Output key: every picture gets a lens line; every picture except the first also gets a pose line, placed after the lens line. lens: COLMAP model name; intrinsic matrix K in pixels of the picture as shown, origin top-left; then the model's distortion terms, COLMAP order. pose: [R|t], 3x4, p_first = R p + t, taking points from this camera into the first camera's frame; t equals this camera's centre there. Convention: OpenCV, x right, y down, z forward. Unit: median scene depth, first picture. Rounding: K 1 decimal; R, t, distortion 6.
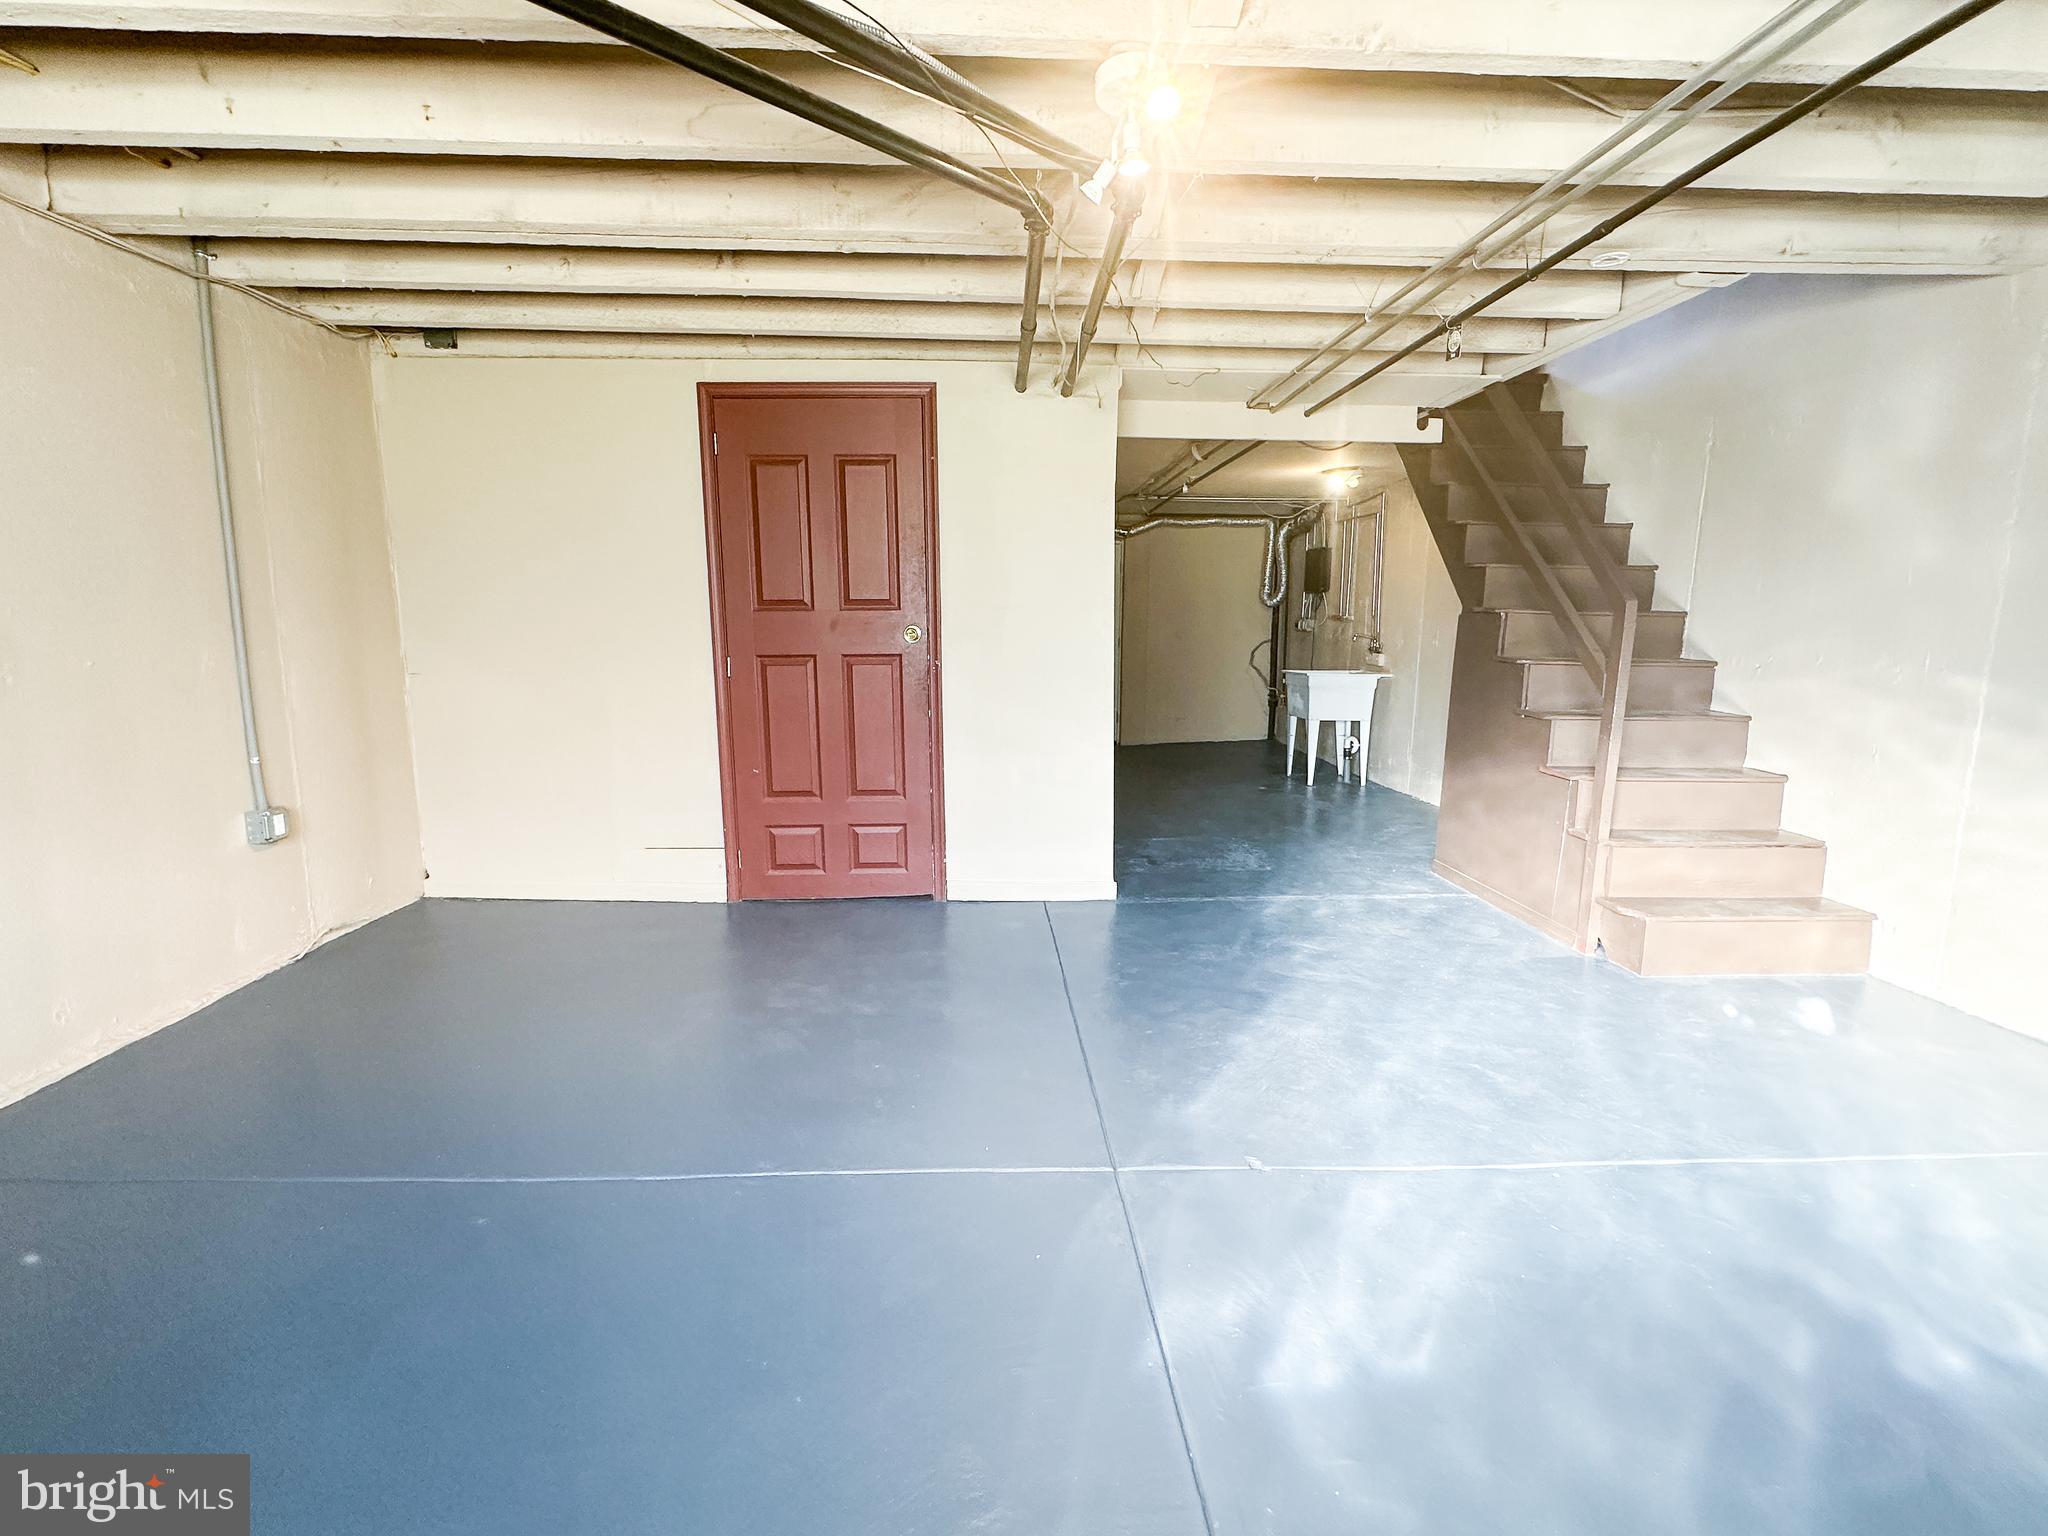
lens RADIAL K [[943.9, 0, 1021.7], [0, 943.9, 768.4], [0, 0, 1]] dist [-0.004850, 0.000808]
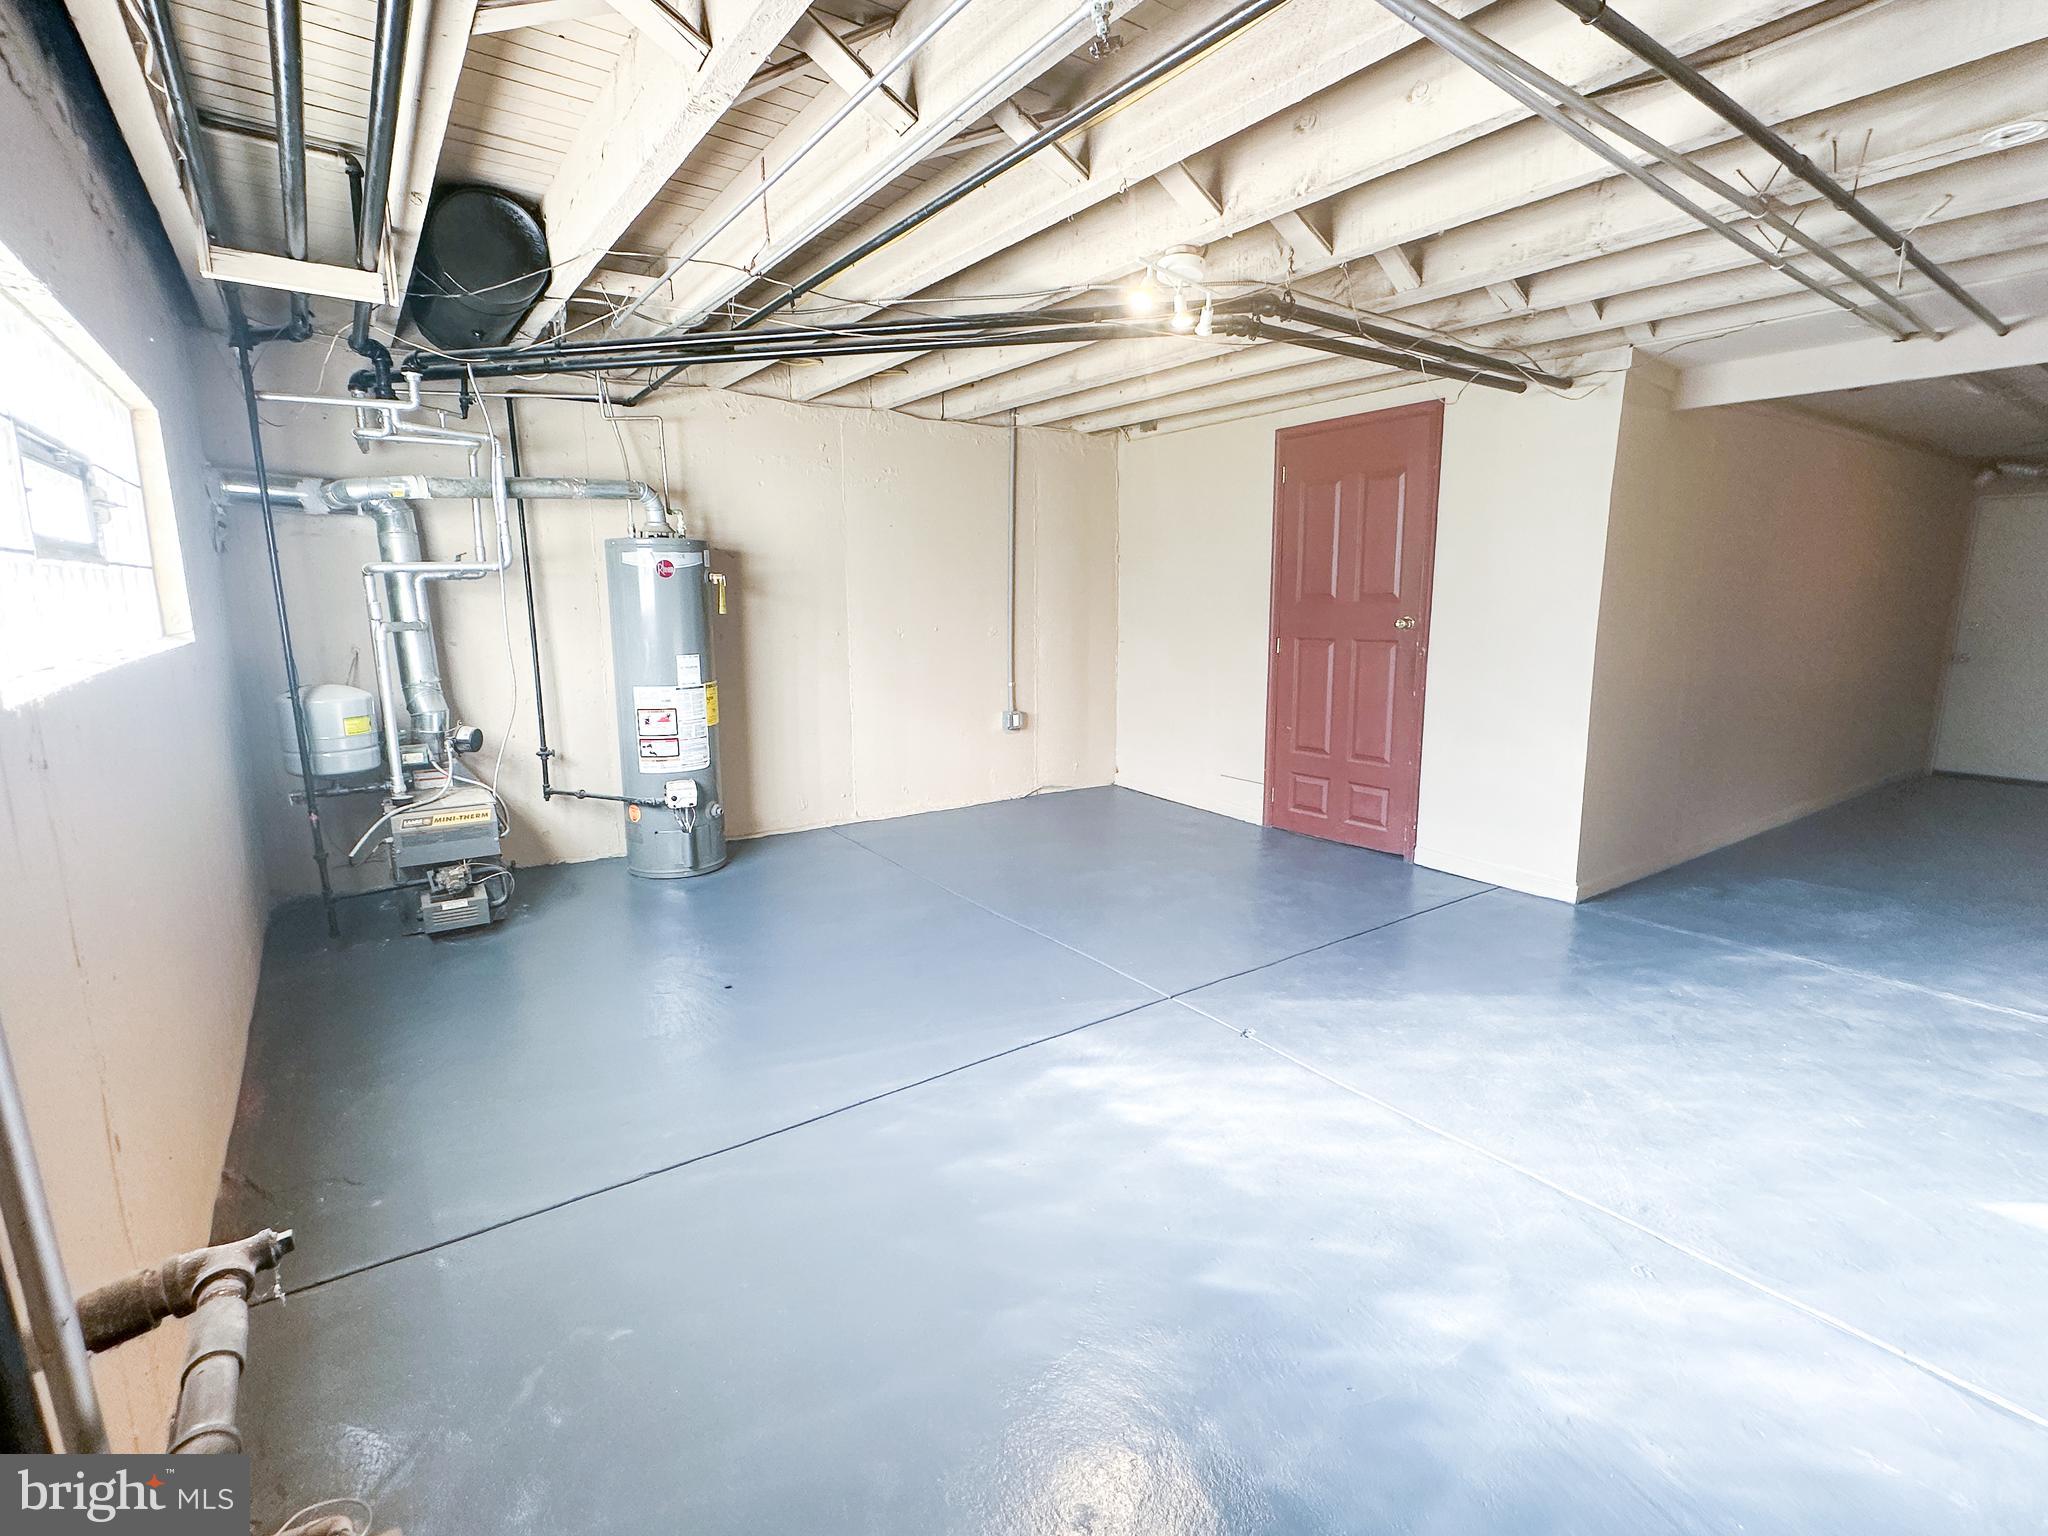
lens RADIAL K [[943.9, 0, 1029.6], [0, 943.9, 772.1], [0, 0, 1]] dist [-0.004850, 0.000808]
pose [[0.556153, 0.150954, -0.817256, 0.629810], [-0.128561, 0.987155, 0.094848, -0.015545], [0.821076, 0.052317, 0.568416, -0.014432]]
